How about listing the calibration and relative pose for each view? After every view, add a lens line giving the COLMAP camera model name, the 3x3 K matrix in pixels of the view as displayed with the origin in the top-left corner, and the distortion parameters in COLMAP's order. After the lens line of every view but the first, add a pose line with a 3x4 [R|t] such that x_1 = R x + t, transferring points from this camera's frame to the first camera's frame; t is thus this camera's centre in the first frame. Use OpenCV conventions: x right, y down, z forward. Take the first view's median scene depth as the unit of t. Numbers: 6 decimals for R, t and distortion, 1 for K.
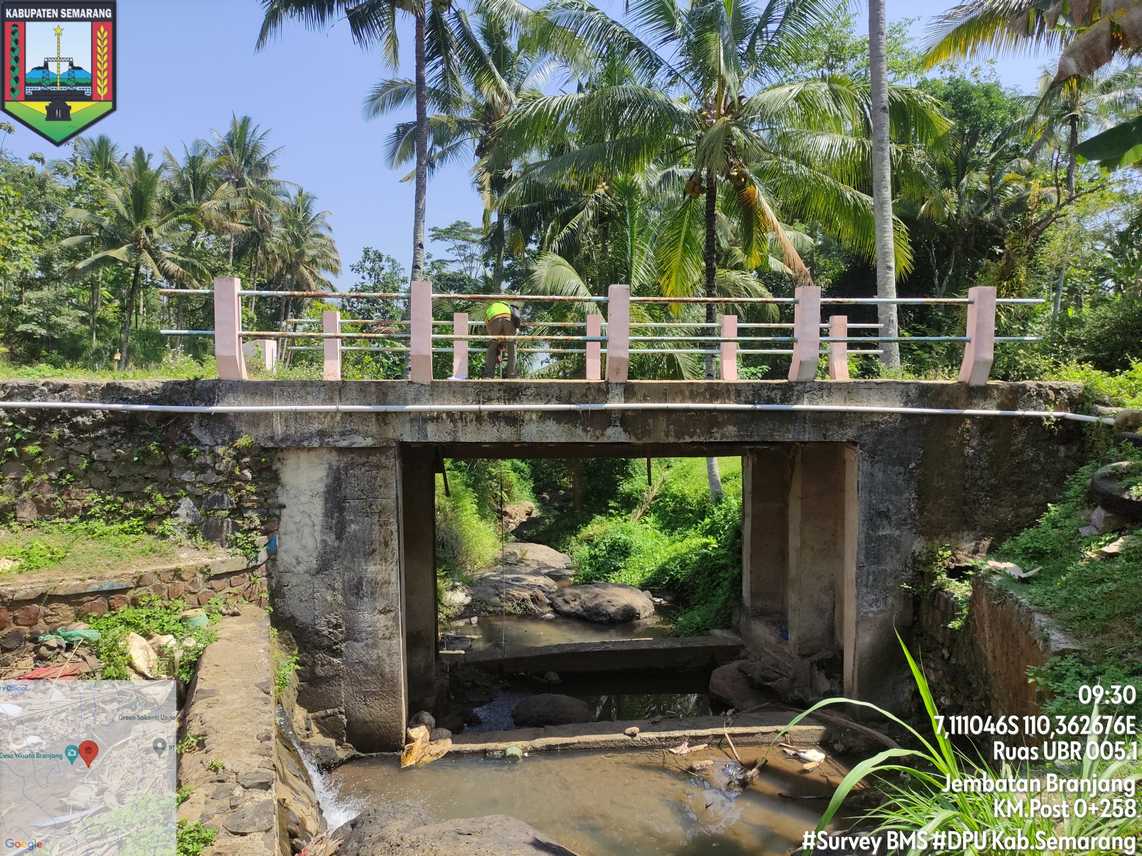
lens RADIAL K [[839.9, 0, 568.7], [0, 839.9, 425.8], [0, 0, 1]] dist [0.059591, -0.065261]
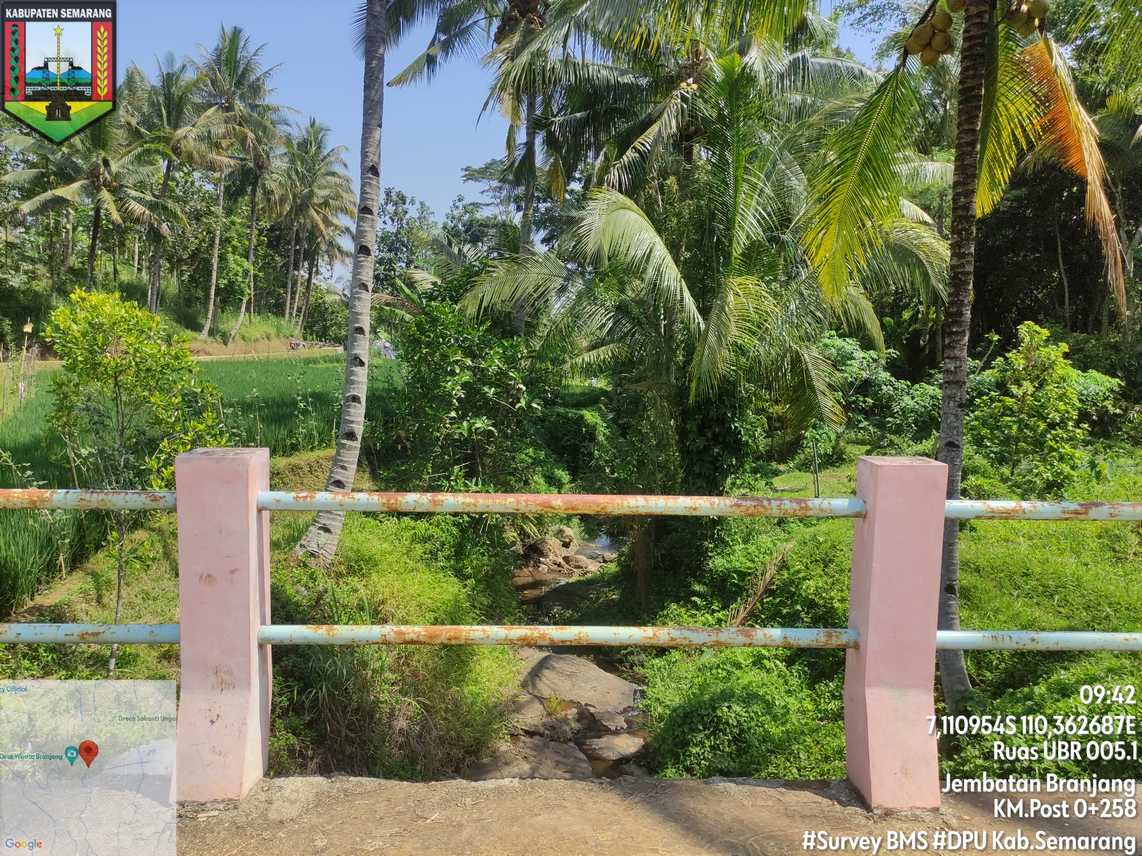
lens RADIAL K [[844.2, 0, 568.5], [0, 844.2, 425.1], [0, 0, 1]] dist [0.052859, -0.056909]
pose [[0.998792, 0.017956, -0.045746, -0.022765], [-0.015156, 0.998033, 0.060825, -0.085407], [0.046748, -0.060058, 0.997100, 0.451812]]
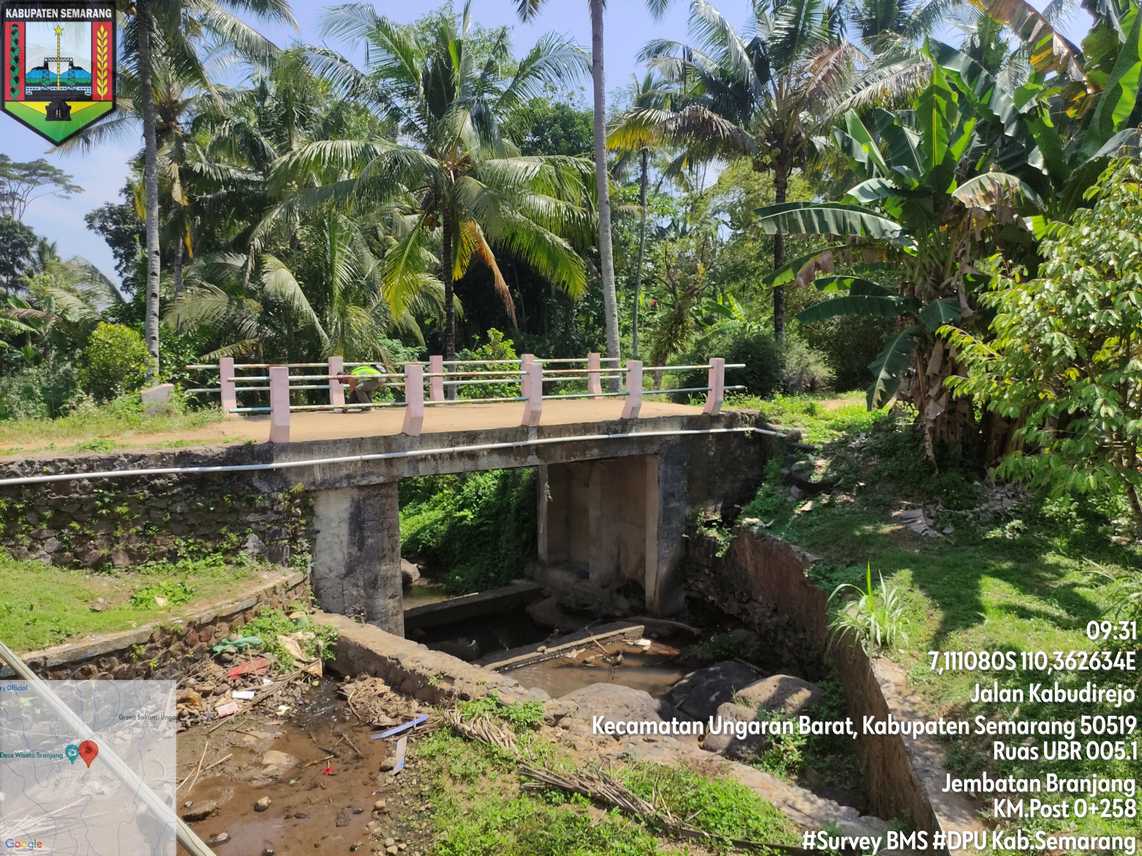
lens RADIAL K [[839.9, 0, 568.7], [0, 839.9, 425.8], [0, 0, 1]] dist [0.059591, -0.065261]
pose [[0.881373, -0.054698, 0.469244, -0.230161], [0.028513, 0.997623, 0.062734, -0.056086], [-0.471560, -0.041913, 0.880837, -0.144278]]
